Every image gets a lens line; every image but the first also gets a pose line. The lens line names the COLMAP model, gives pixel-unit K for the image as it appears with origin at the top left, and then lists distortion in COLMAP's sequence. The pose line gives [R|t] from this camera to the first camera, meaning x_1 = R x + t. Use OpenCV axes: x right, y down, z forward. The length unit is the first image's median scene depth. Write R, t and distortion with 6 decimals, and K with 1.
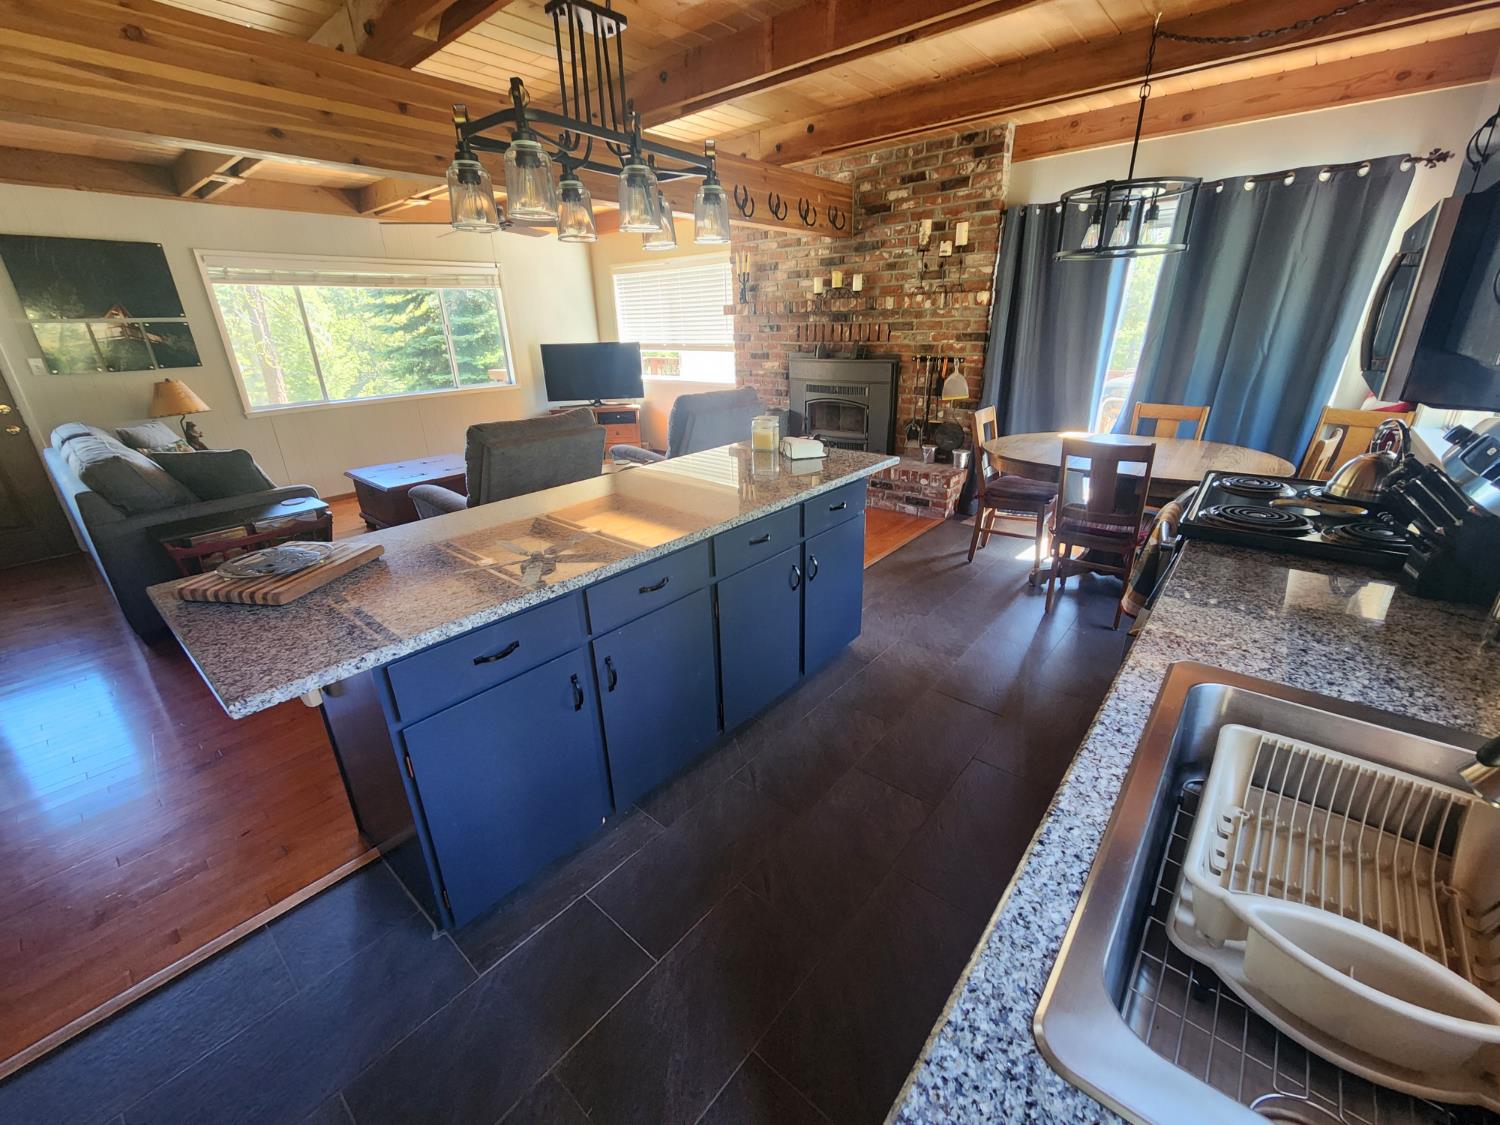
lens RADIAL K [[617.0, 0, 758.7], [0, 617.0, 563.8], [0, 0, 1]] dist [0.003715, -0.000199]
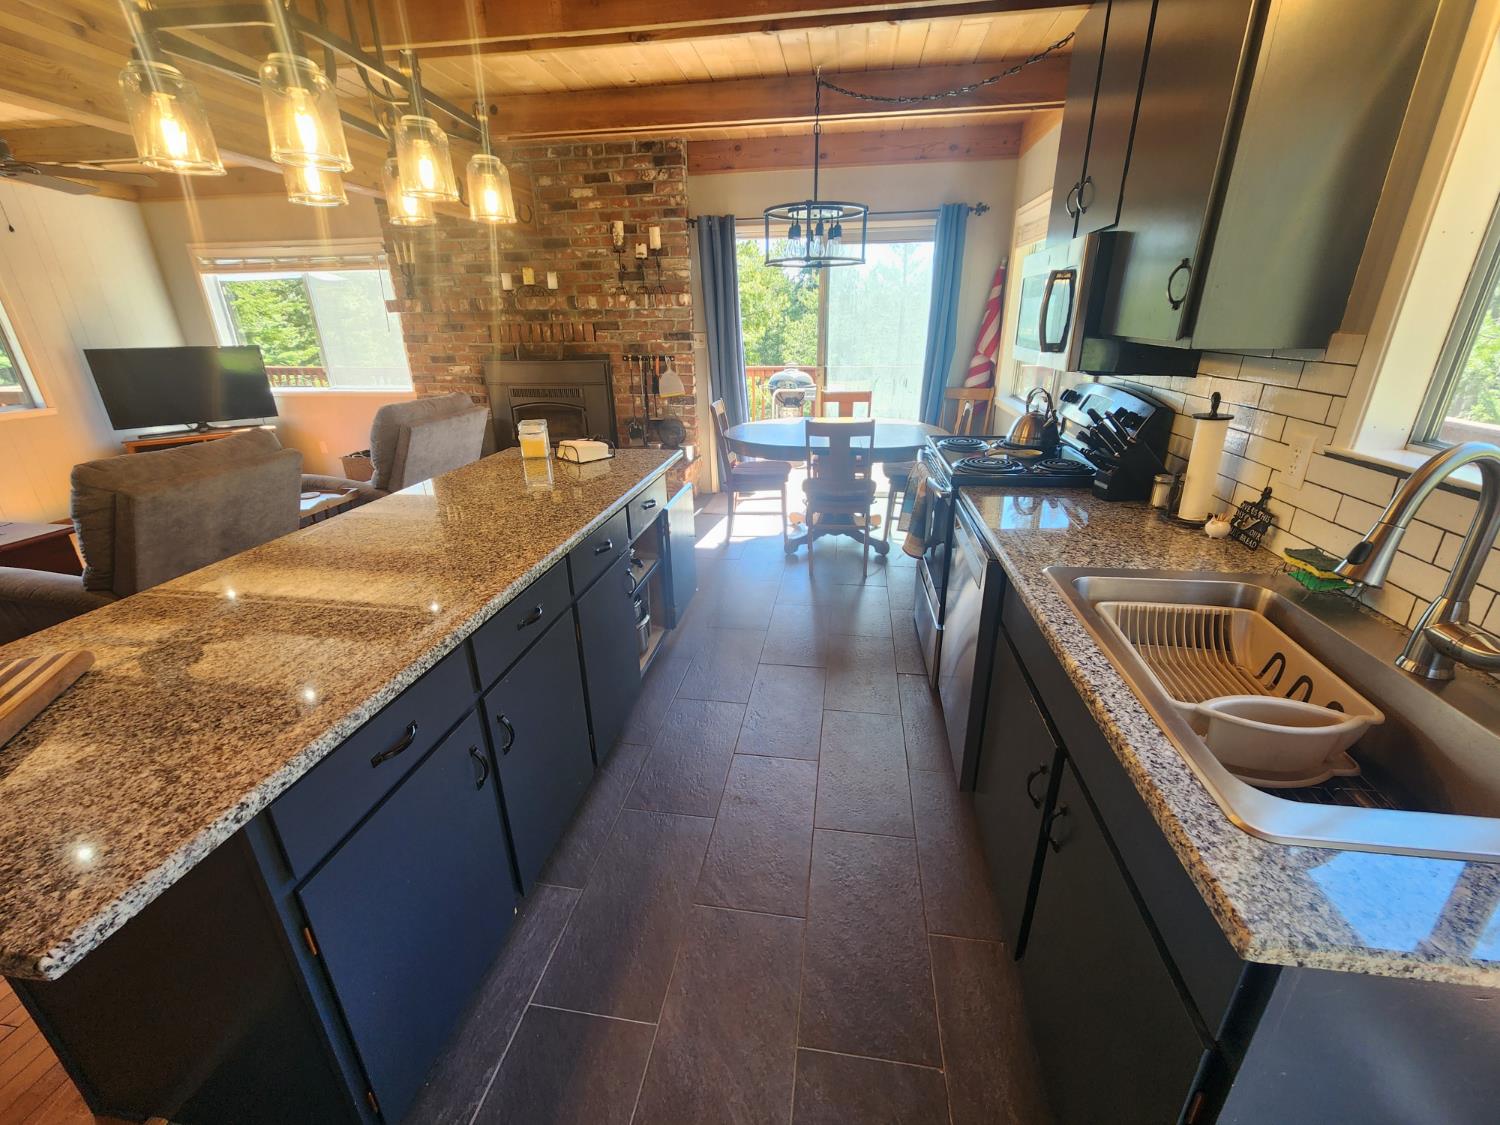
lens RADIAL K [[617.0, 0, 755.6], [0, 617.0, 559.8], [0, 0, 1]] dist [0.003715, -0.000199]
pose [[0.853384, -0.179997, 0.489220, -0.123896], [0.186278, 0.981826, 0.036301, -0.006057], [-0.486863, 0.060152, 0.871404, 0.038706]]
